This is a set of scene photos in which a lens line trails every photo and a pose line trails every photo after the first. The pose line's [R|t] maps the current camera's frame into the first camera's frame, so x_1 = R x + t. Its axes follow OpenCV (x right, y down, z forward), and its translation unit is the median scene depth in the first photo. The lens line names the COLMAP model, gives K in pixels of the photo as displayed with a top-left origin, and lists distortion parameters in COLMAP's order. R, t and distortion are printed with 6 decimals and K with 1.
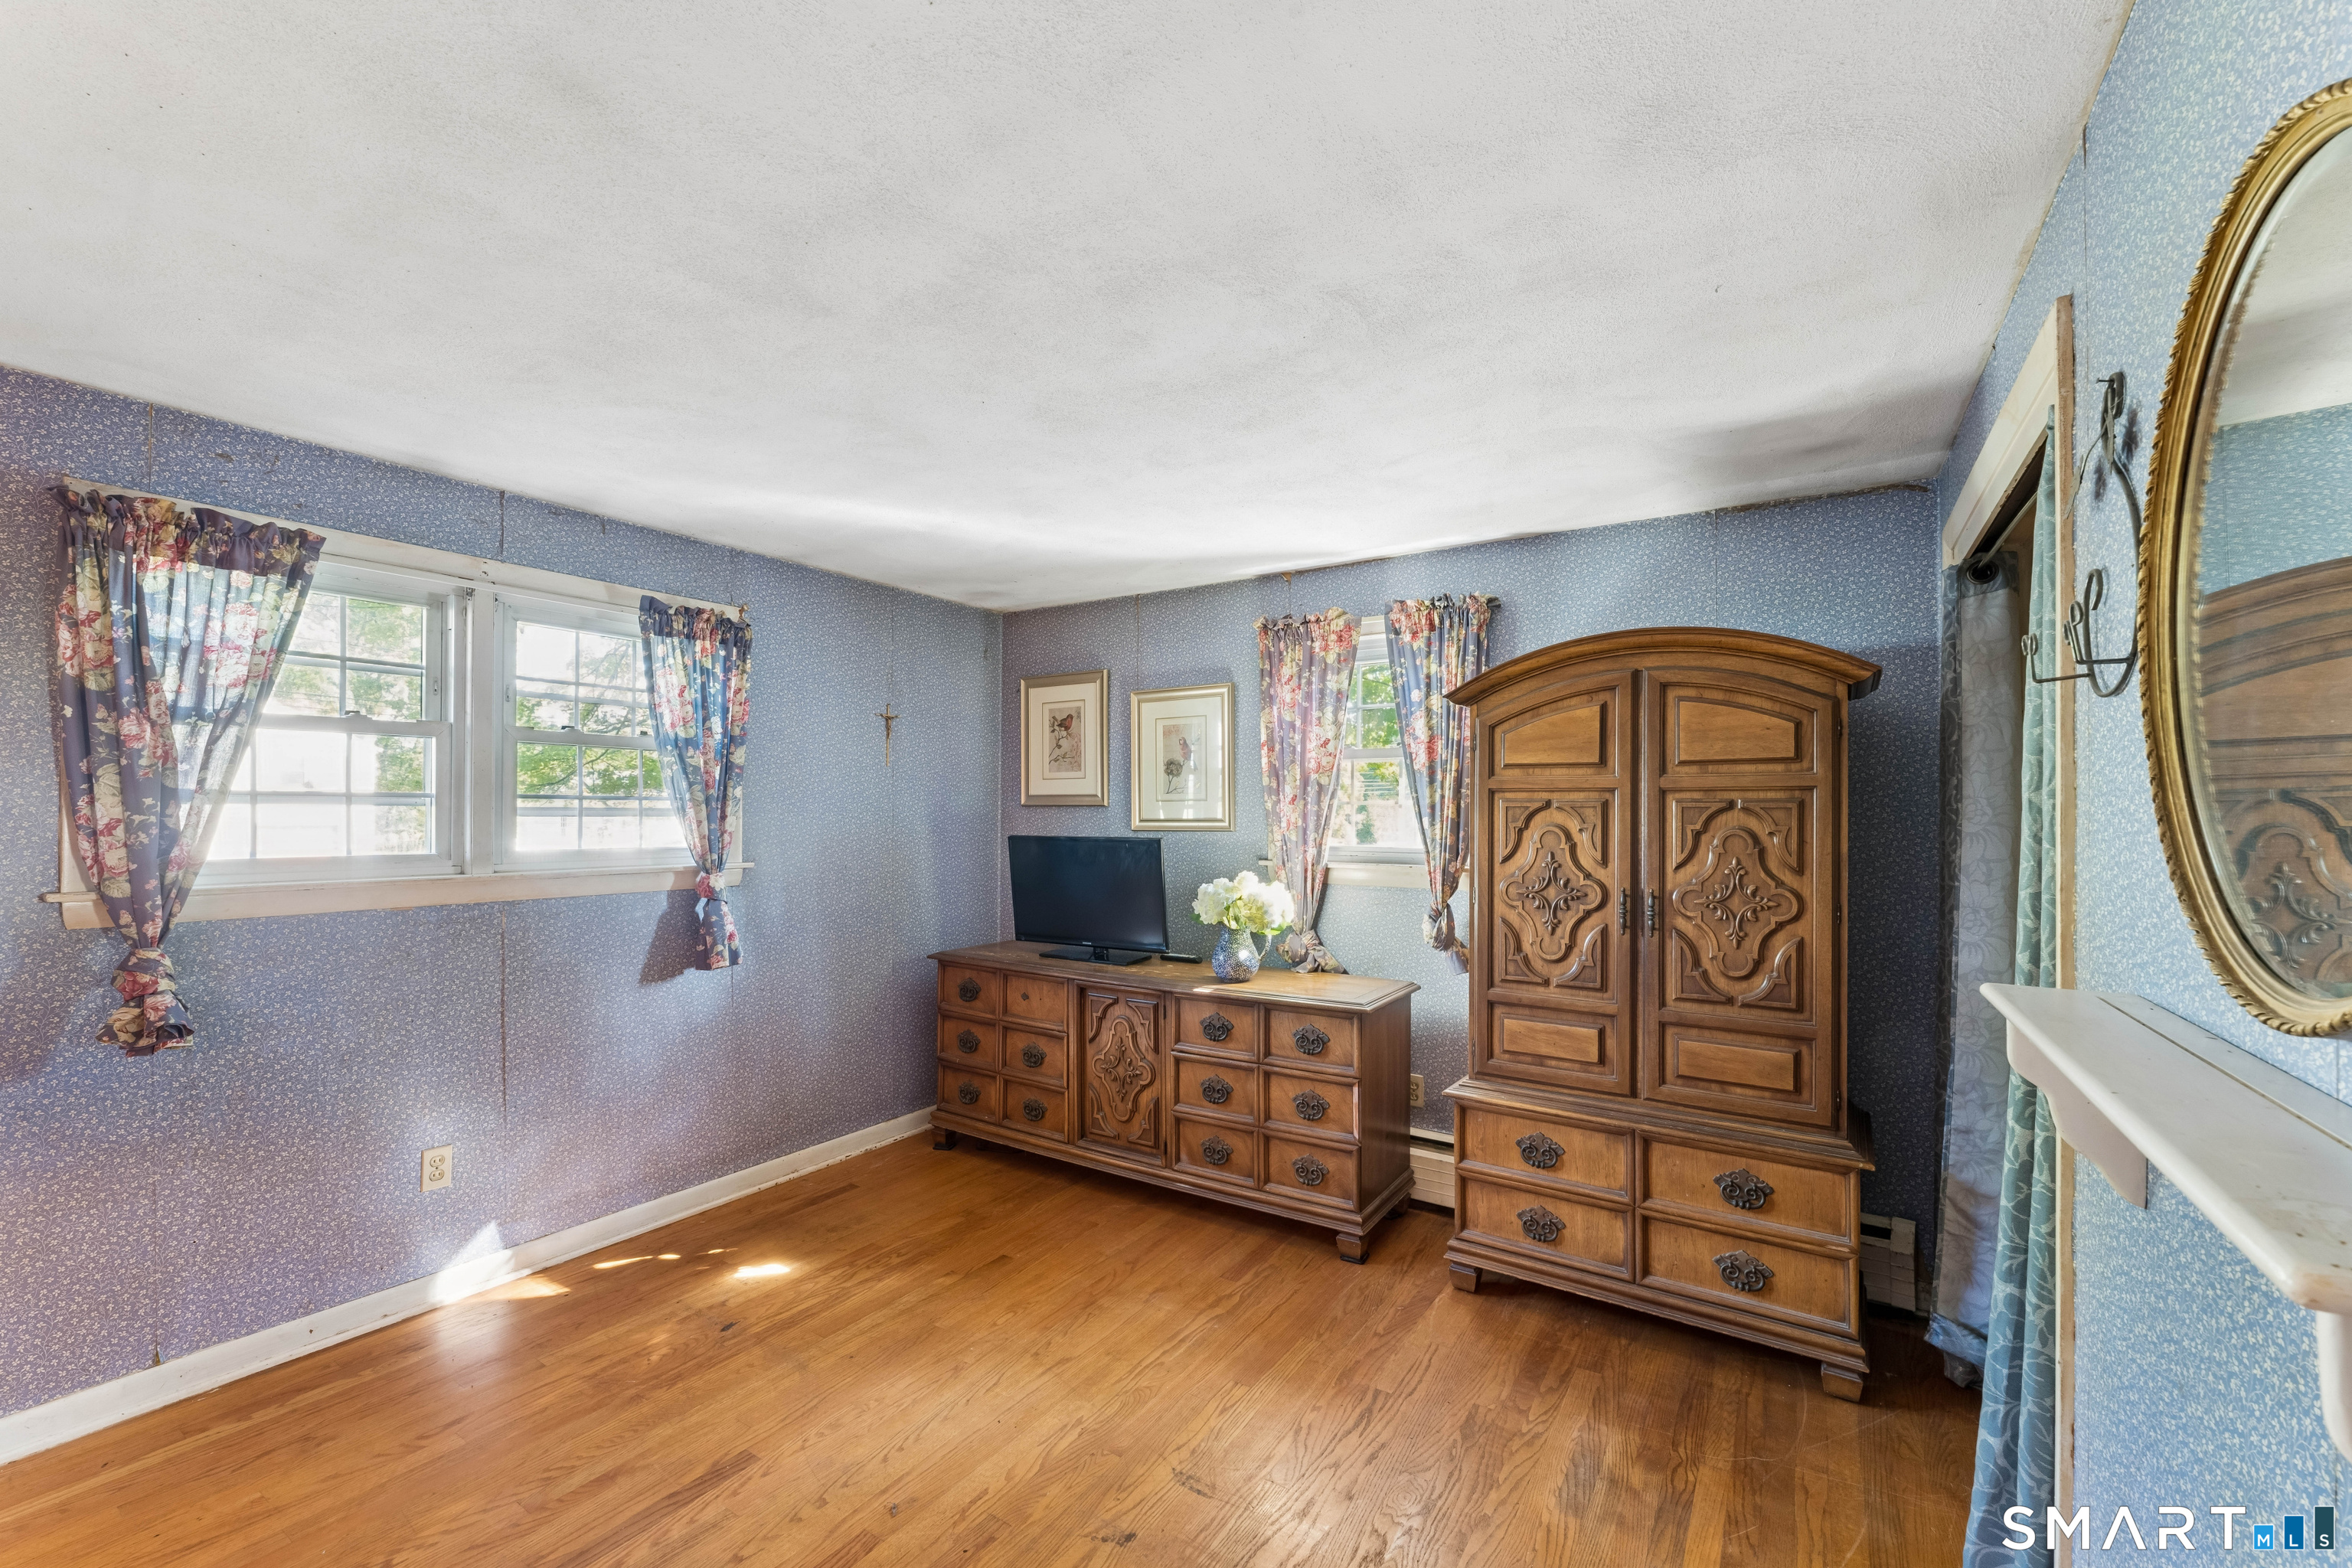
lens RADIAL K [[964.2, 0, 1163.7], [0, 964.2, 799.3], [0, 0, 1]] dist [-0.001229, -0.001739]
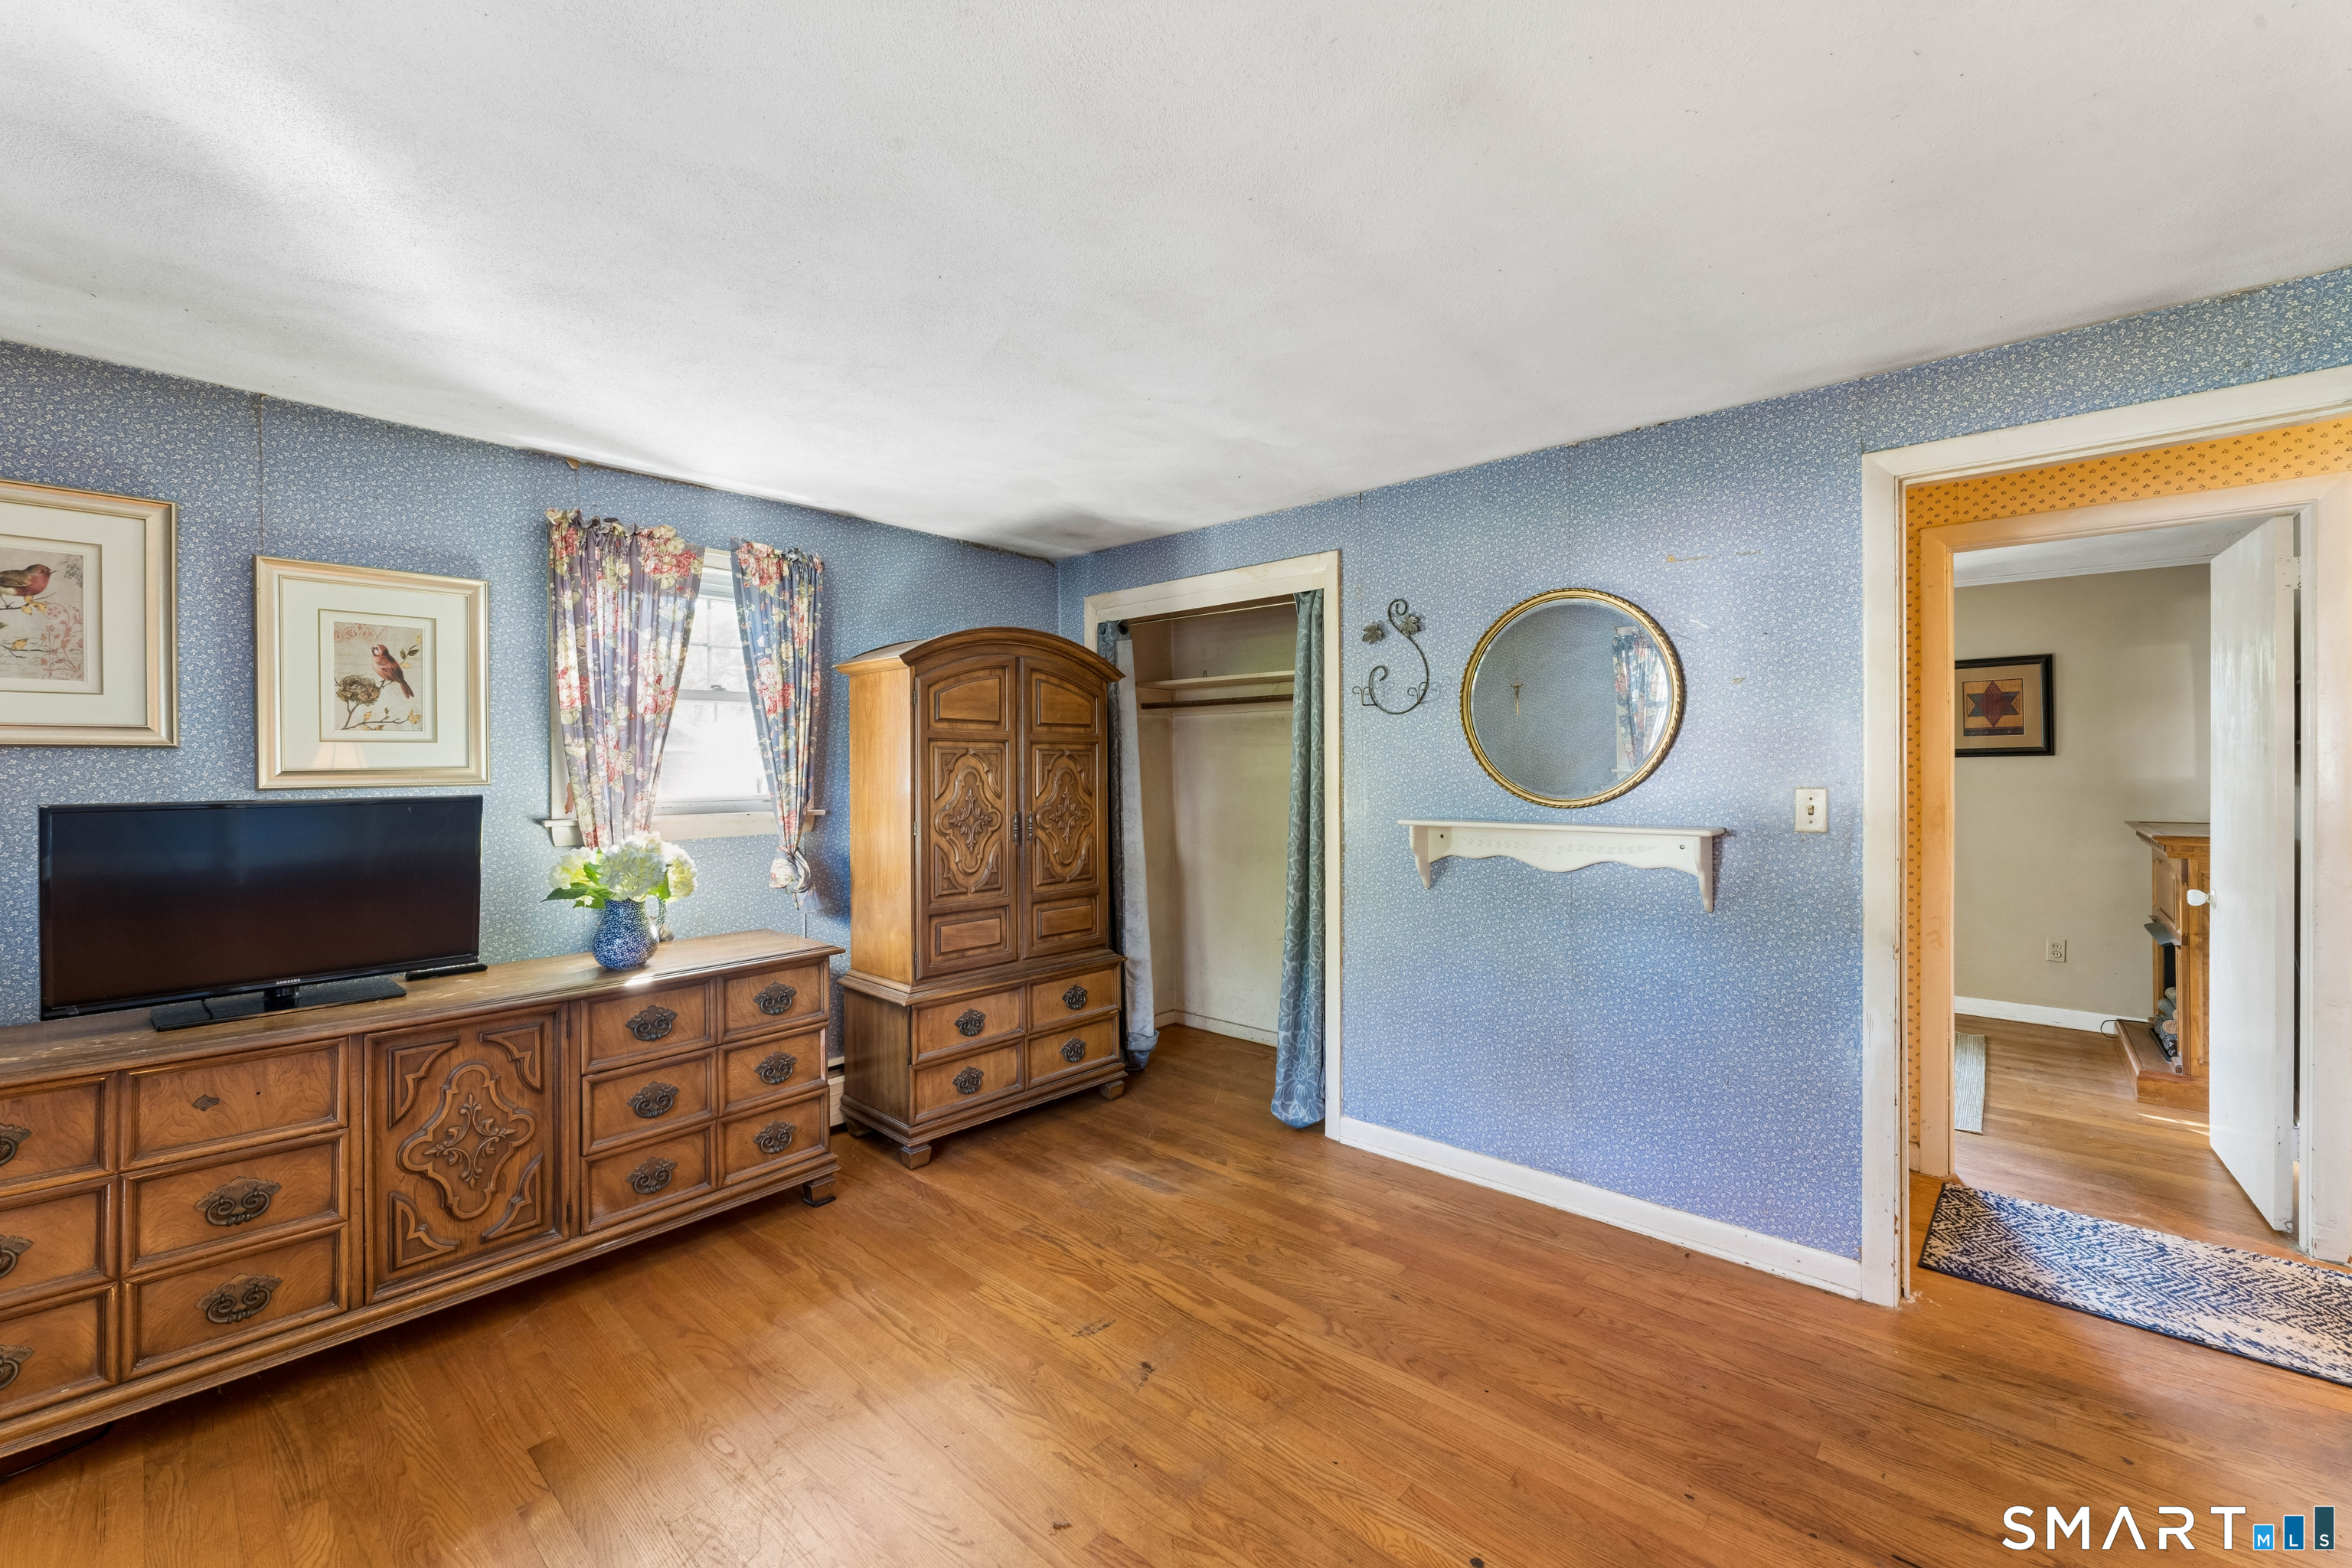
lens RADIAL K [[964.2, 0, 1156.8], [0, 964.2, 761.7], [0, 0, 1]] dist [-0.001229, -0.001739]
pose [[0.151582, 0.000386, 0.988445, -0.810028], [-0.008862, 0.999960, 0.000969, 0.014716], [-0.988405, -0.008907, 0.151580, 0.547505]]
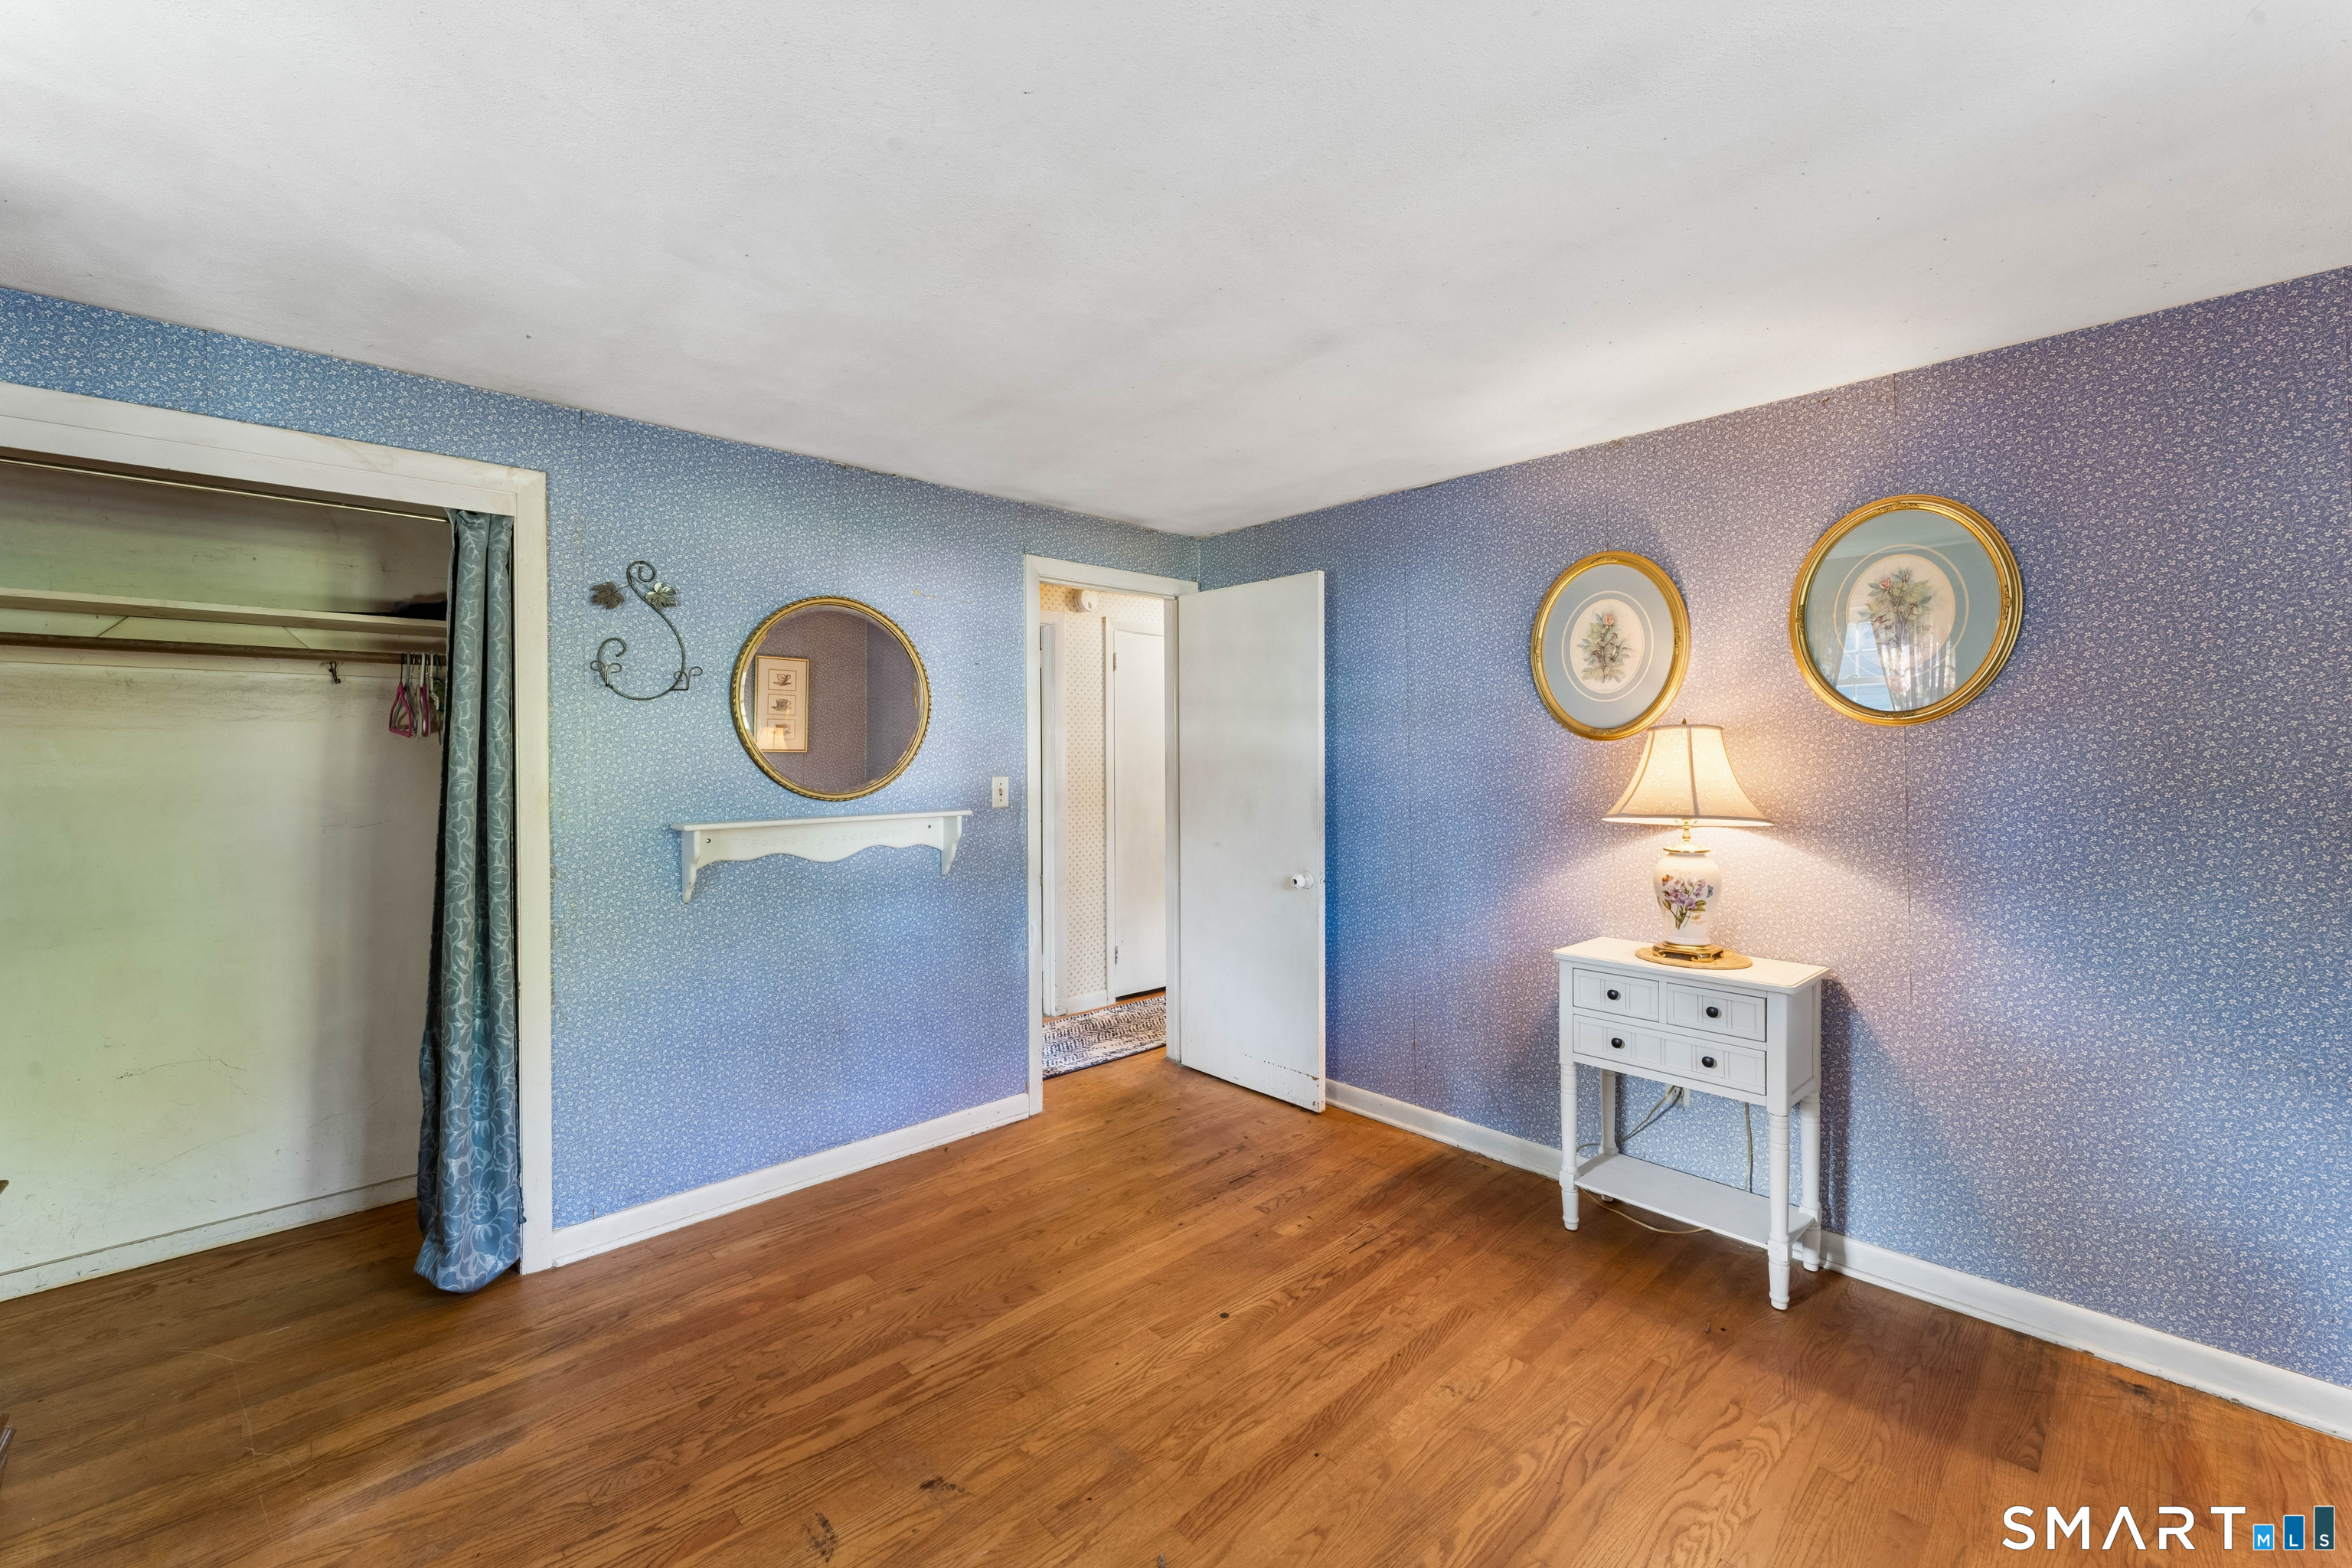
lens RADIAL K [[964.2, 0, 1192.4], [0, 964.2, 755.9], [0, 0, 1]] dist [-0.001229, -0.001739]
pose [[-0.979996, 0.003588, 0.198986, -0.333888], [0.000698, 0.999893, -0.014591, 0.026331], [-0.199017, -0.014160, -0.979894, 1.288339]]
